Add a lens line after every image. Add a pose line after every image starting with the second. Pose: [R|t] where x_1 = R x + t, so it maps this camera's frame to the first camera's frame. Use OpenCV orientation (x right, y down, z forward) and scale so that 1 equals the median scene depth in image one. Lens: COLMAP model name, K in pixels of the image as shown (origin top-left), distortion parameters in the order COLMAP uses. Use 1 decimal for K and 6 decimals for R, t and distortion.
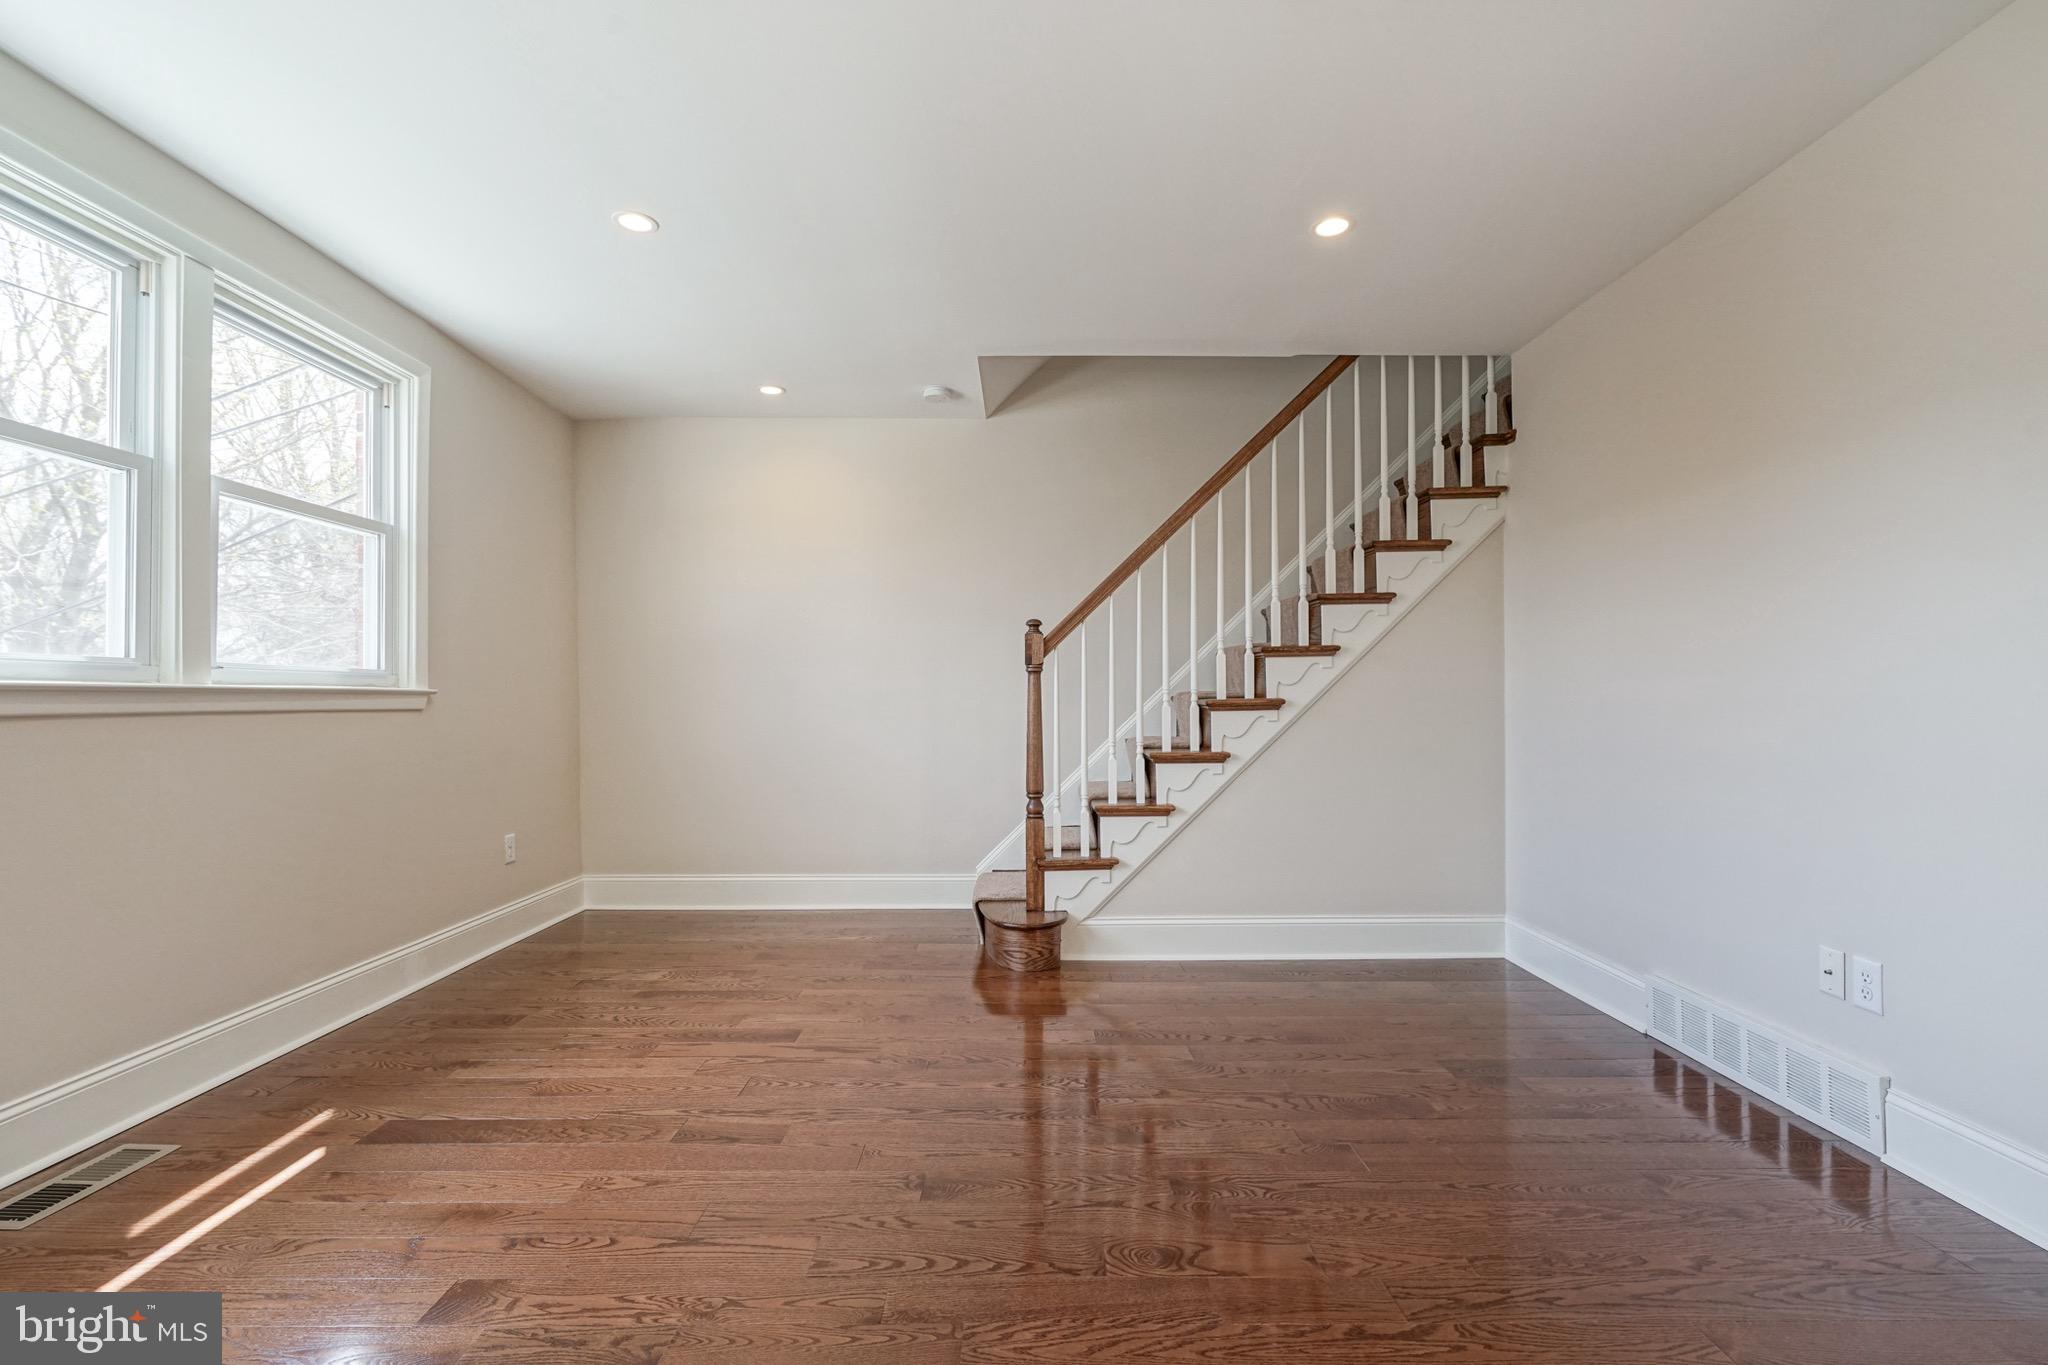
lens RADIAL K [[960.0, 0, 1031.2], [0, 960.0, 674.9], [0, 0, 1]] dist [-0.009028, 0.005098]
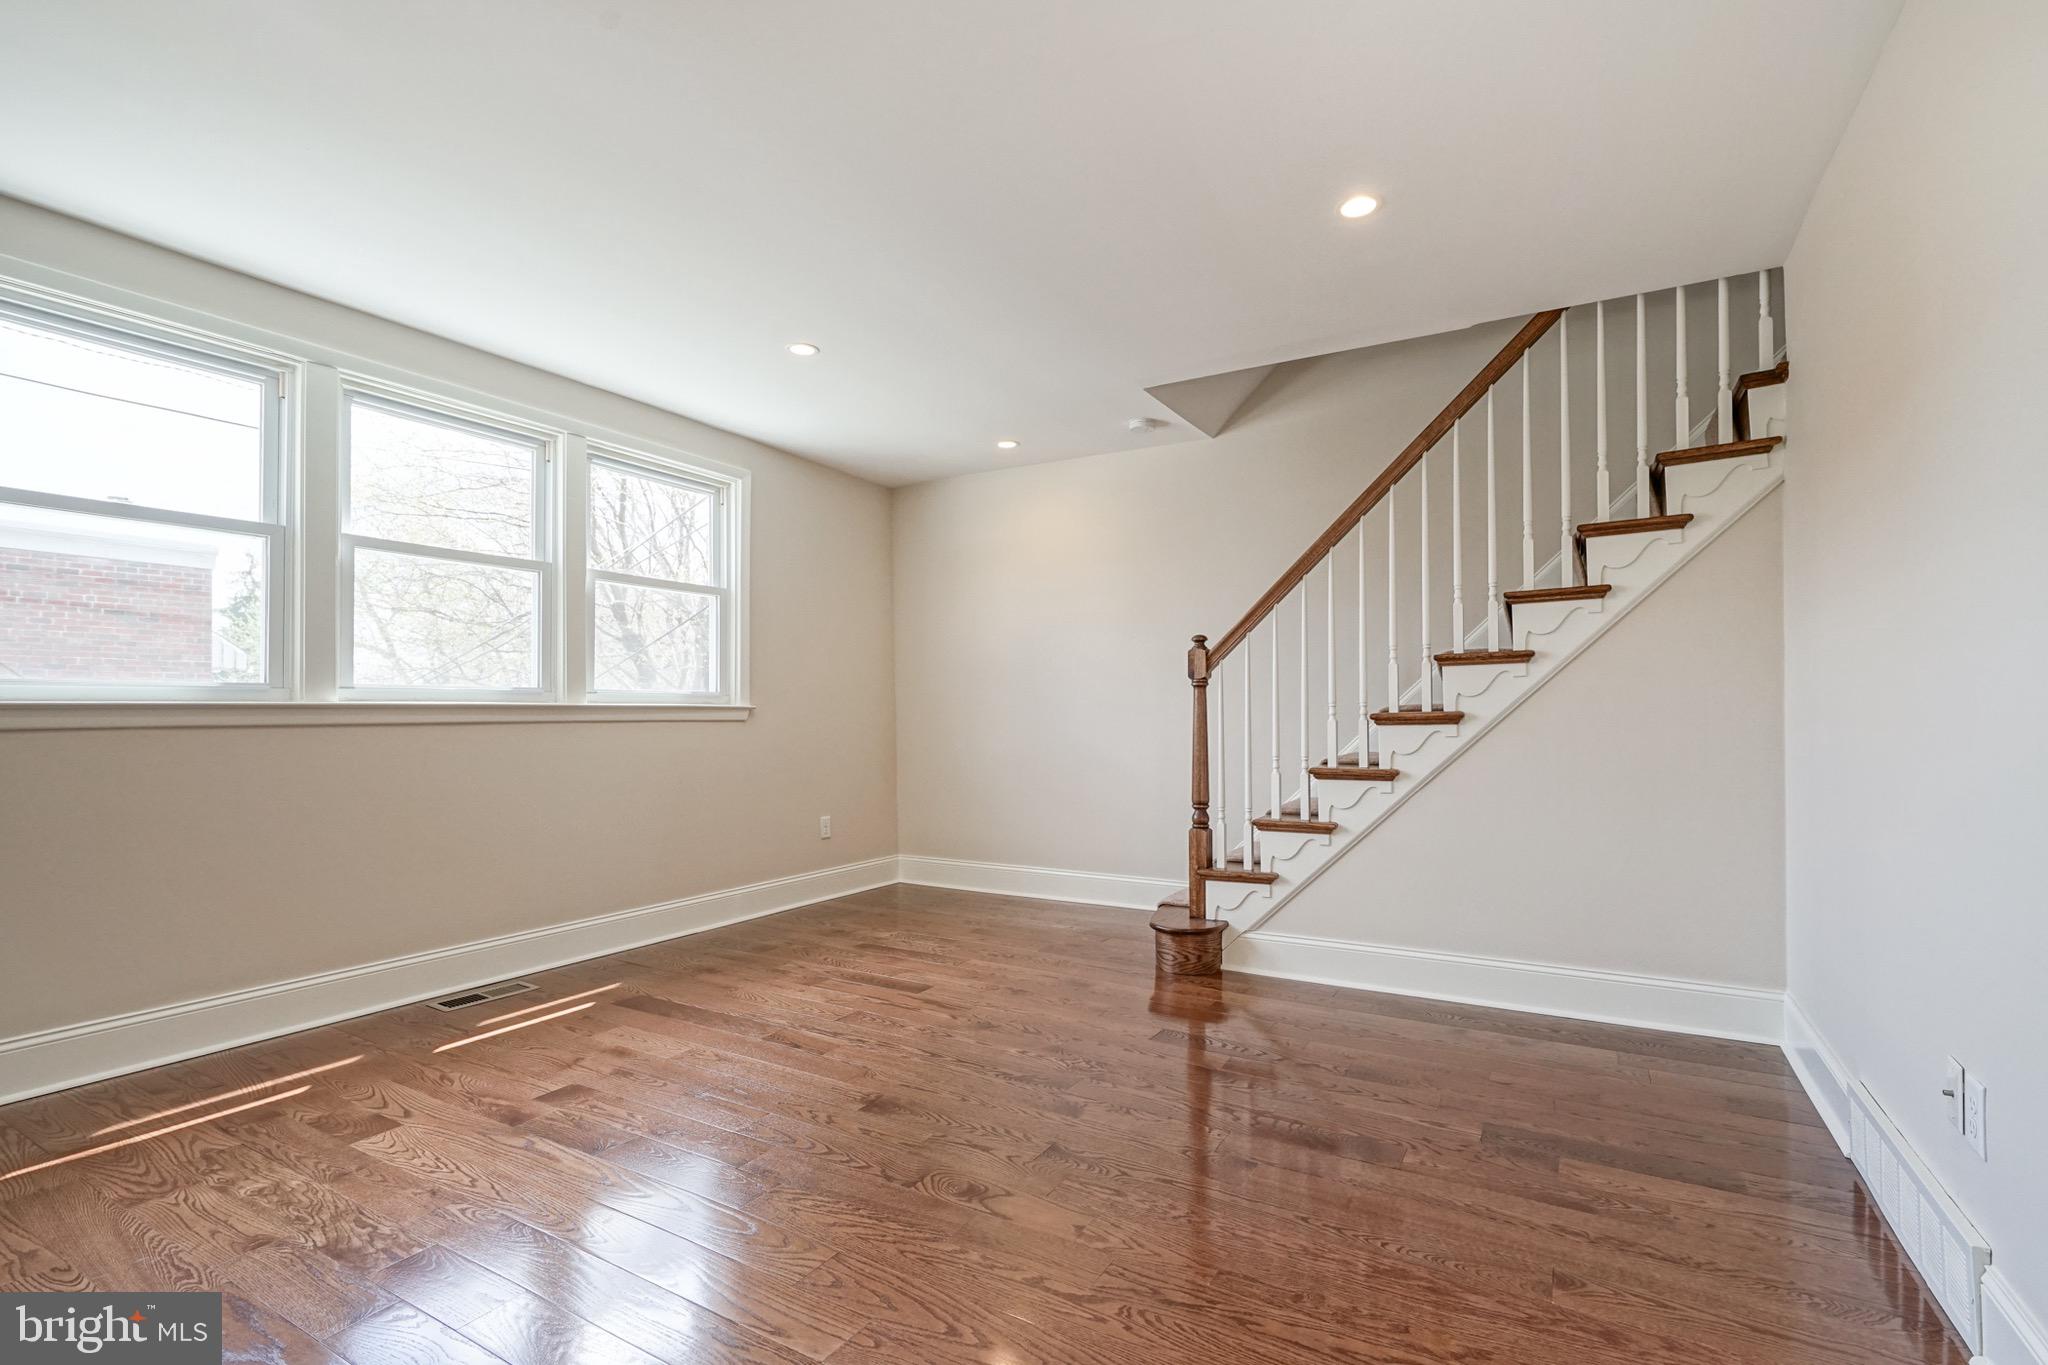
lens RADIAL K [[971.4, 0, 1029.1], [0, 971.4, 692.6], [0, 0, 1]] dist [-0.005303, 0.000339]
pose [[0.853423, -0.011481, -0.521093, 0.435158], [0.013529, 0.999908, 0.000126, 0.001311], [0.521044, -0.007158, 0.853500, 0.018457]]
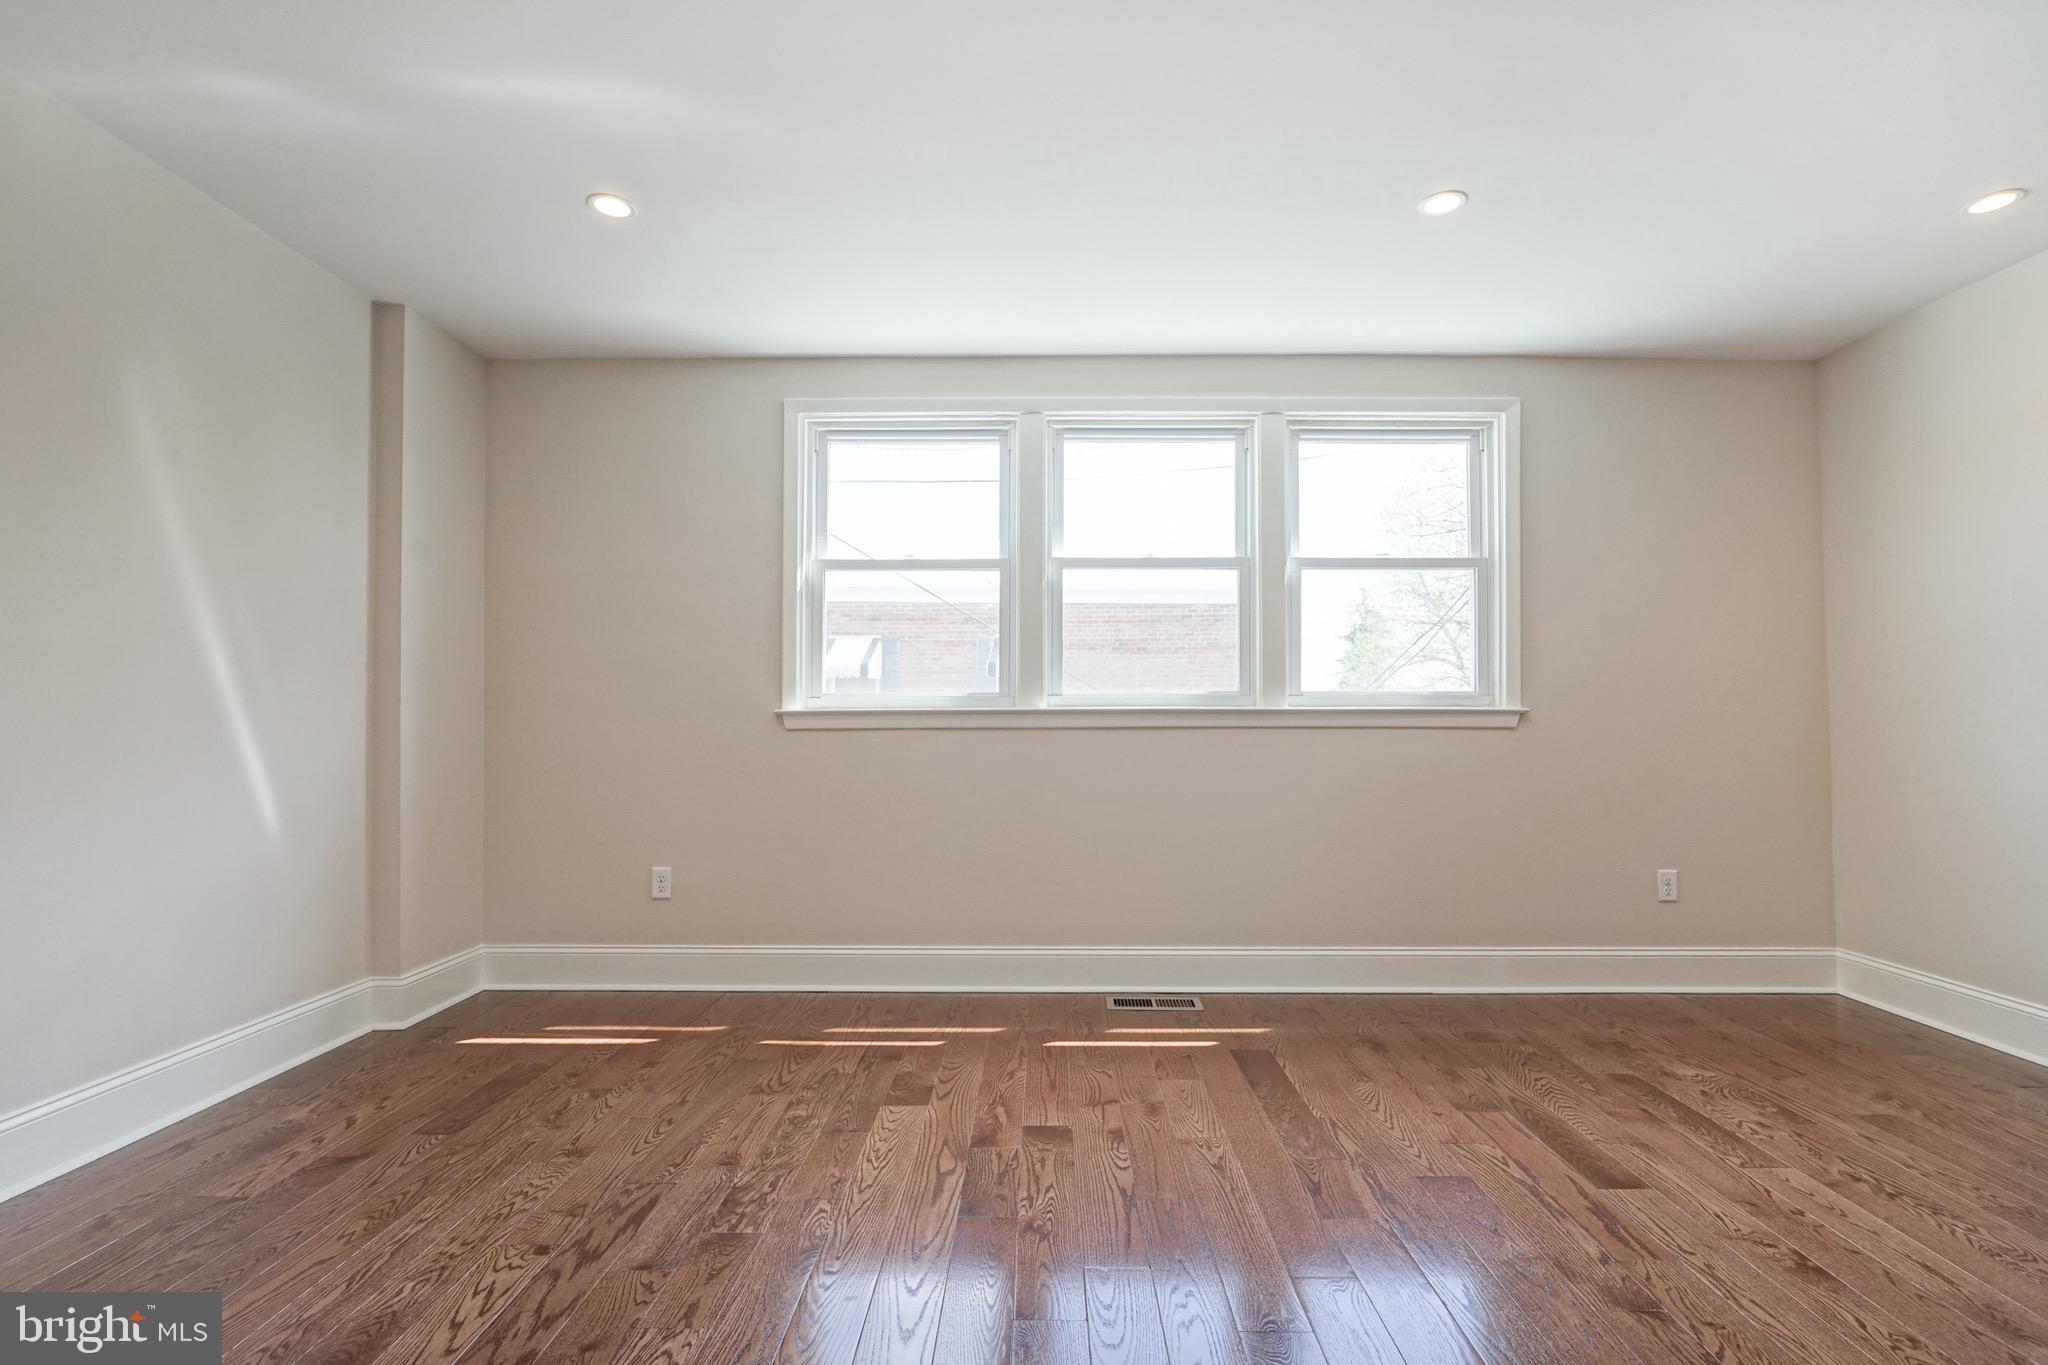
lens RADIAL K [[953.4, 0, 1026.1], [0, 953.4, 700.1], [0, 0, 1]] dist [-0.004743, 0.000157]
pose [[-0.038939, -0.016950, -0.999098, 0.415246], [0.024185, 0.999547, -0.017900, 0.011303], [0.998949, -0.024861, -0.038511, 0.500251]]
